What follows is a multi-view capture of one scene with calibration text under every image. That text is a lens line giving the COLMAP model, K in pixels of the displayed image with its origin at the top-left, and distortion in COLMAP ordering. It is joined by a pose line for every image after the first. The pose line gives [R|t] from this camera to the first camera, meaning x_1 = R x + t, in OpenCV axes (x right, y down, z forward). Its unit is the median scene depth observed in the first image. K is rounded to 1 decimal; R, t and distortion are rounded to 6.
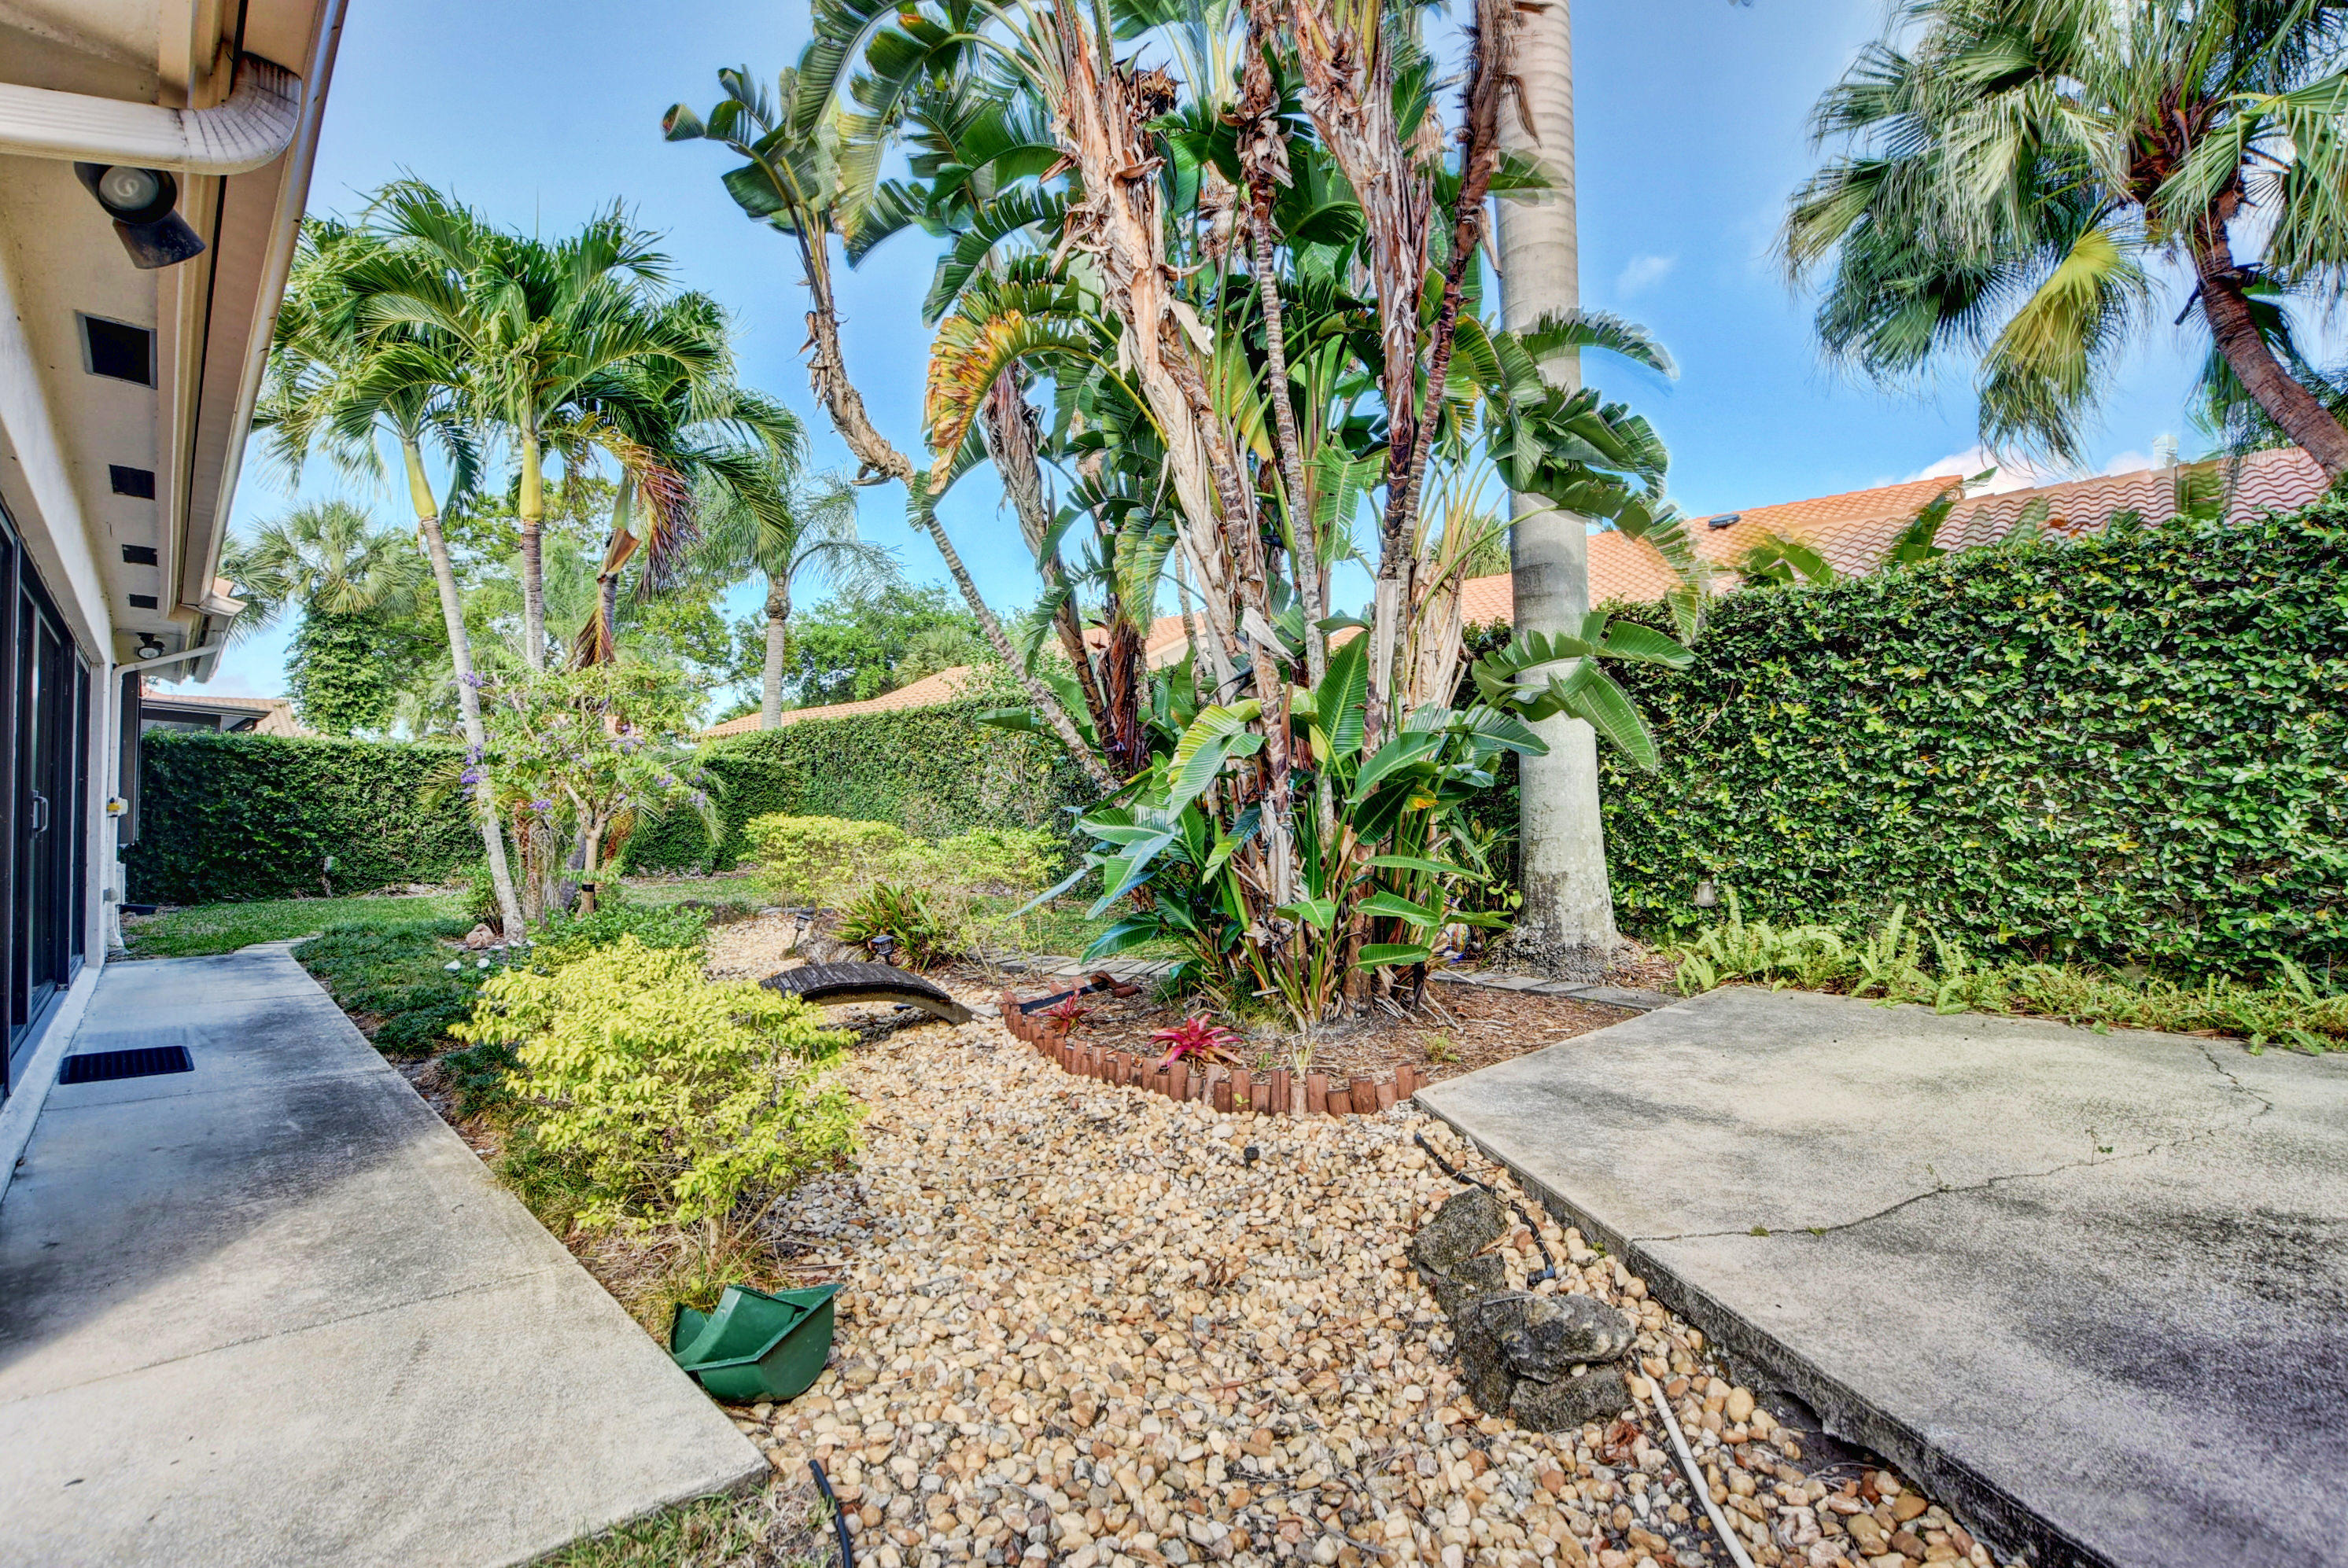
lens RADIAL K [[1083.4, 0, 1183.1], [0, 1083.4, 770.9], [0, 0, 1]] dist [-0.021991, 0.001788]
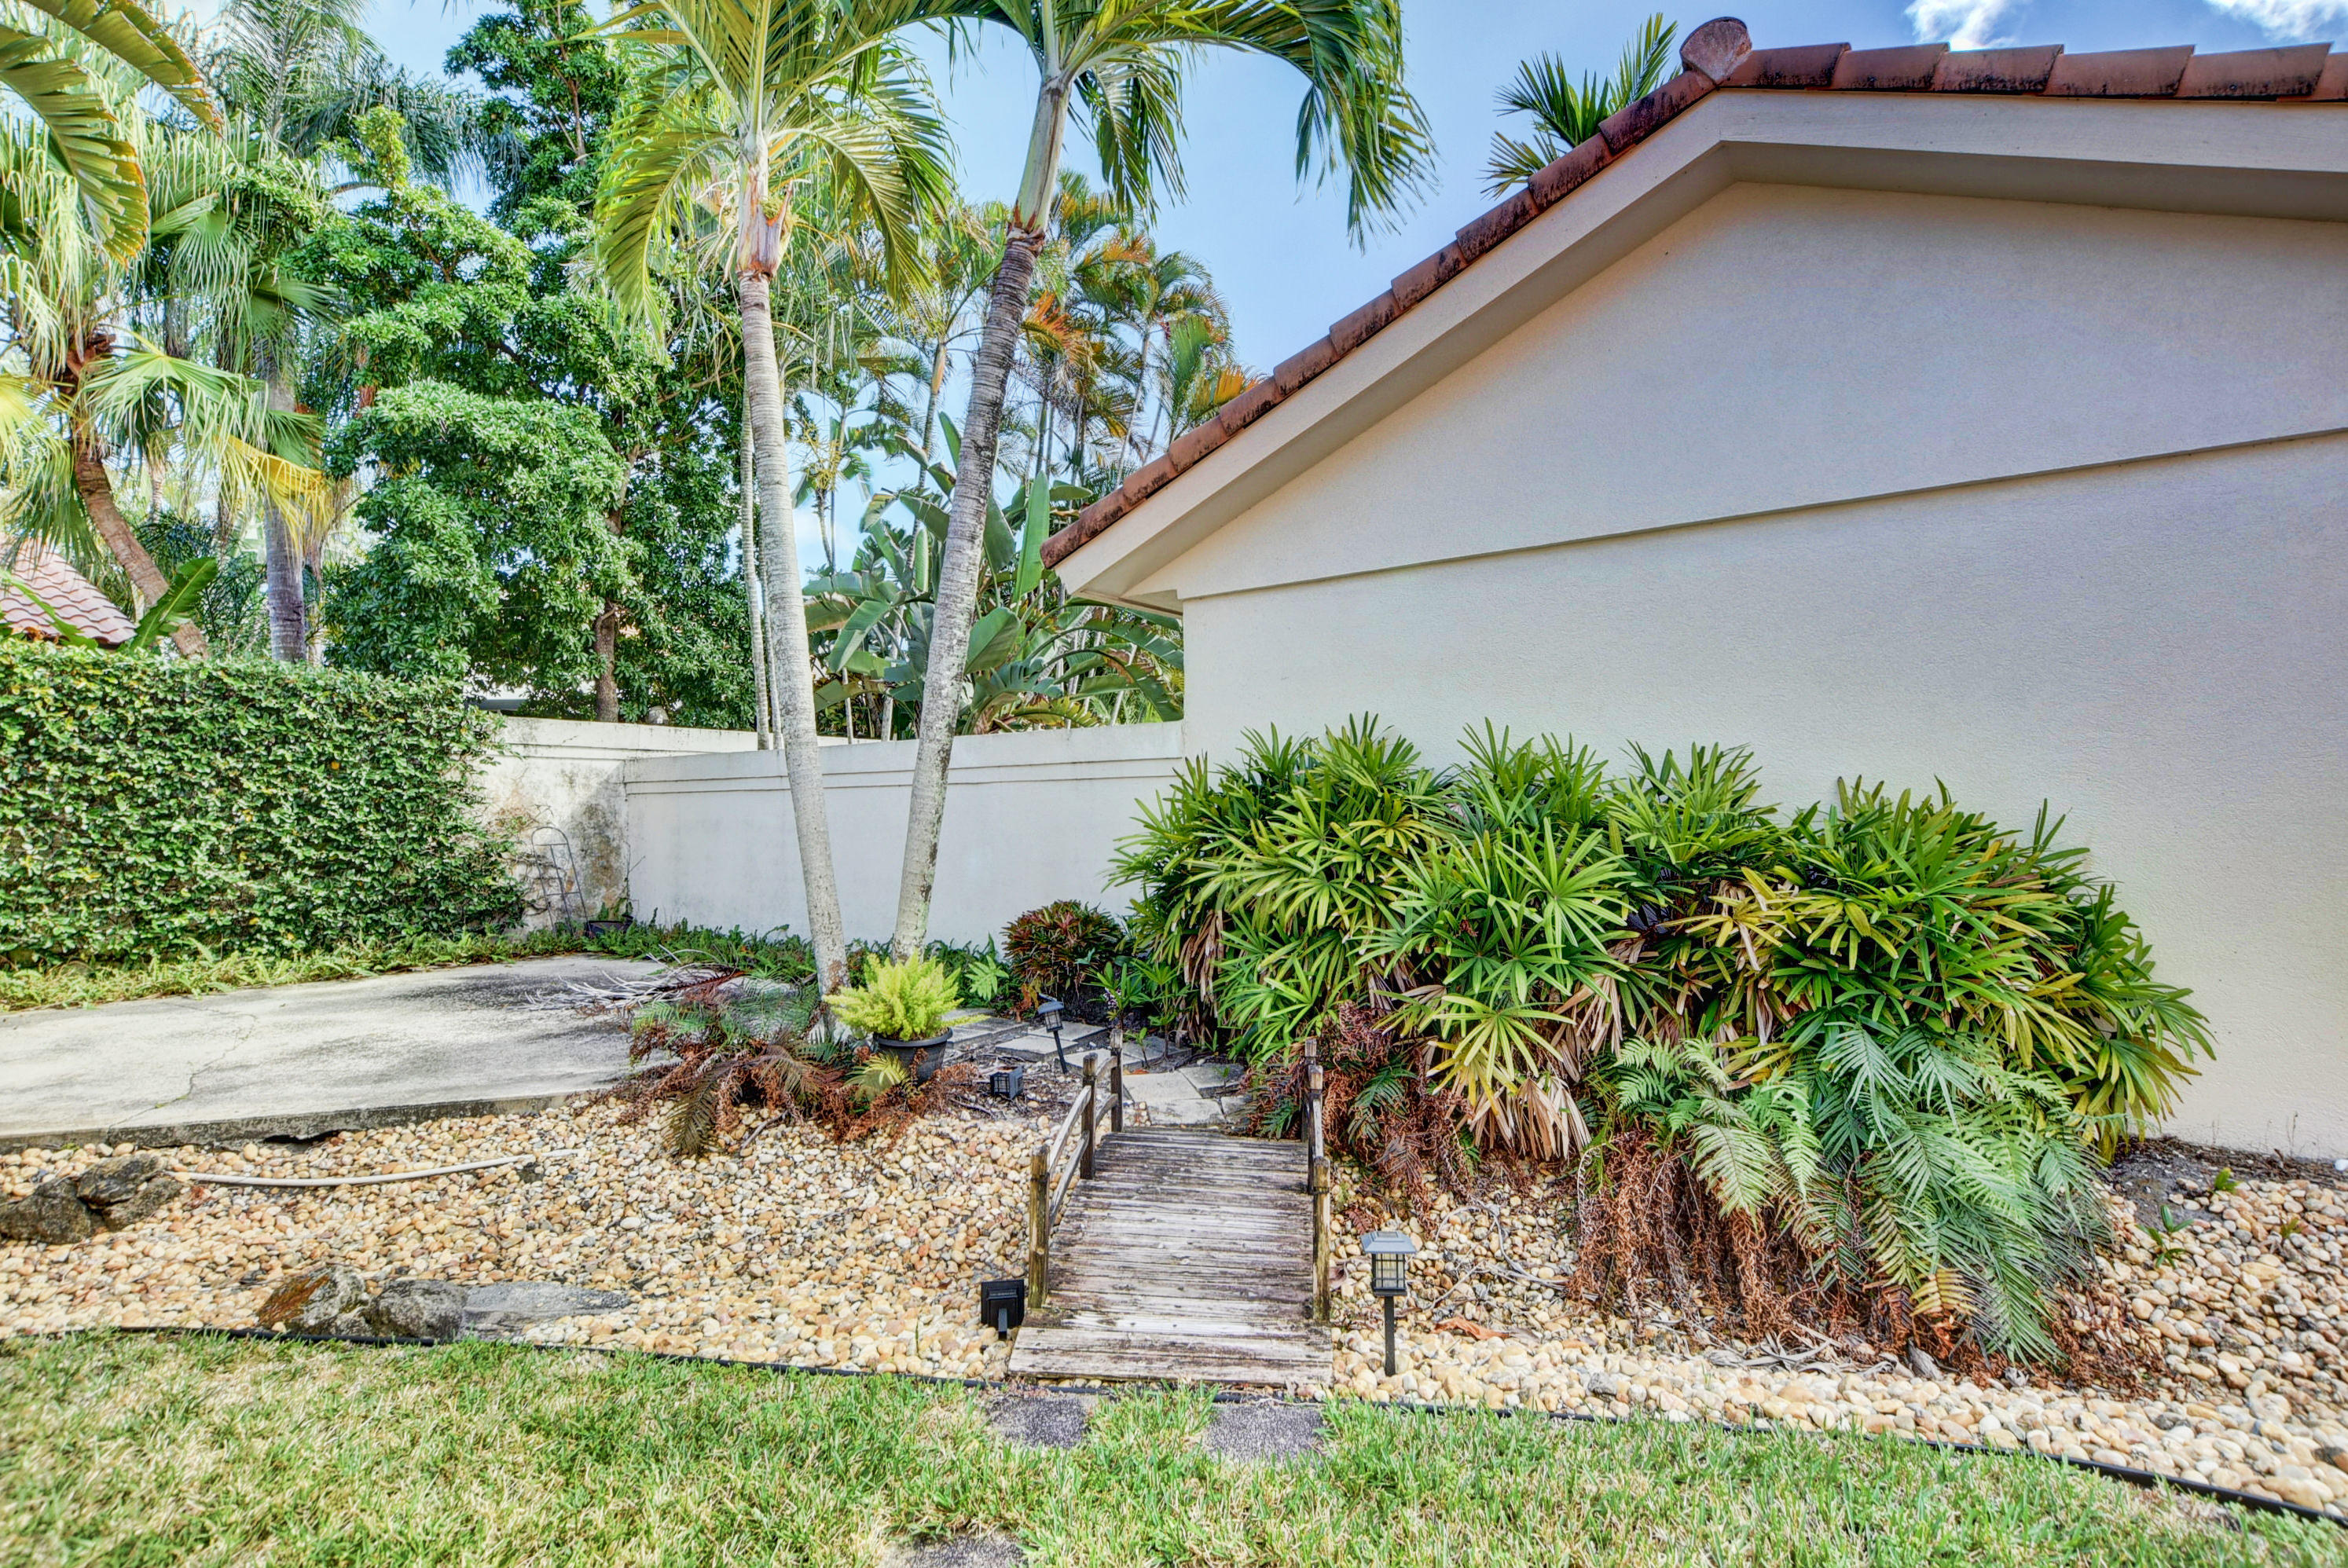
lens RADIAL K [[1083.4, 0, 1172.9], [0, 1083.4, 776.4], [0, 0, 1]] dist [-0.021991, 0.001788]
pose [[-0.182845, 0.041056, 0.982284, -0.755958], [-0.021952, 0.998708, -0.045828, -0.028260], [-0.982897, -0.029943, -0.181708, -0.140231]]
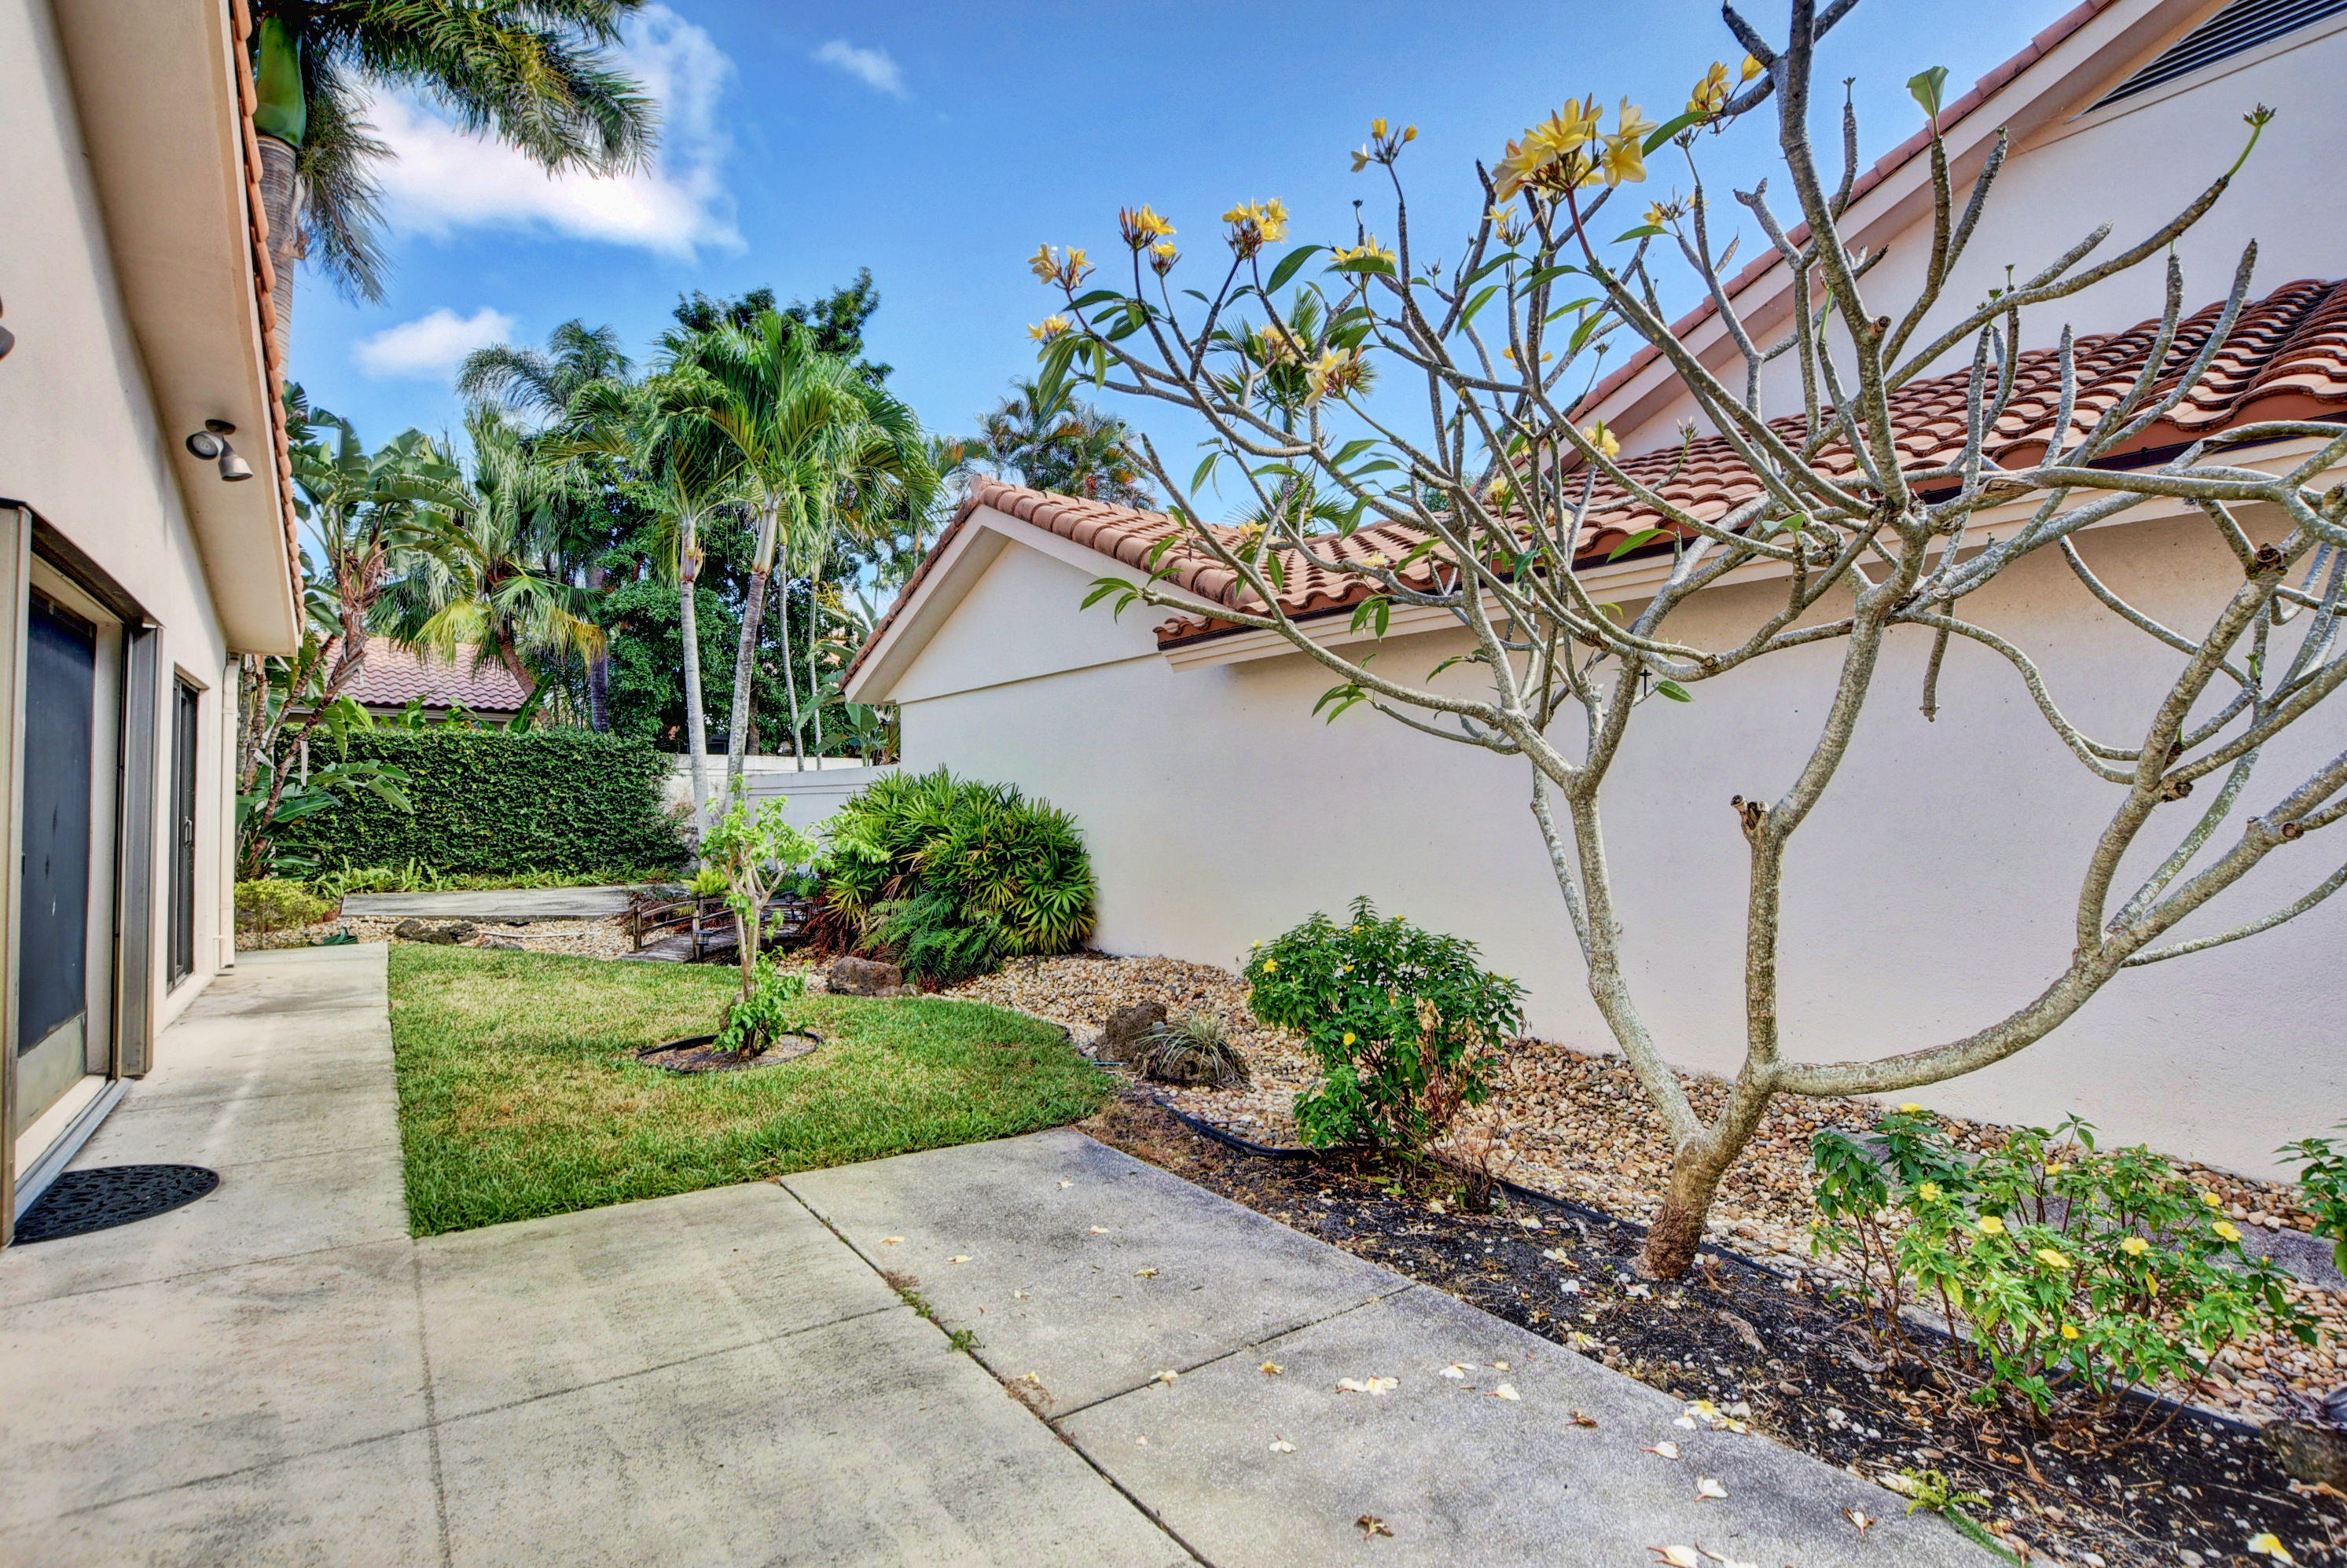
lens RADIAL K [[1083.1, 0, 1185.8], [0, 1083.1, 783.9], [0, 0, 1]] dist [-0.021991, 0.001788]
pose [[0.110544, 0.024354, 0.993573, -2.031906], [-0.031747, 0.999276, -0.020961, -0.074406], [-0.993364, -0.029226, 0.111238, -1.381506]]
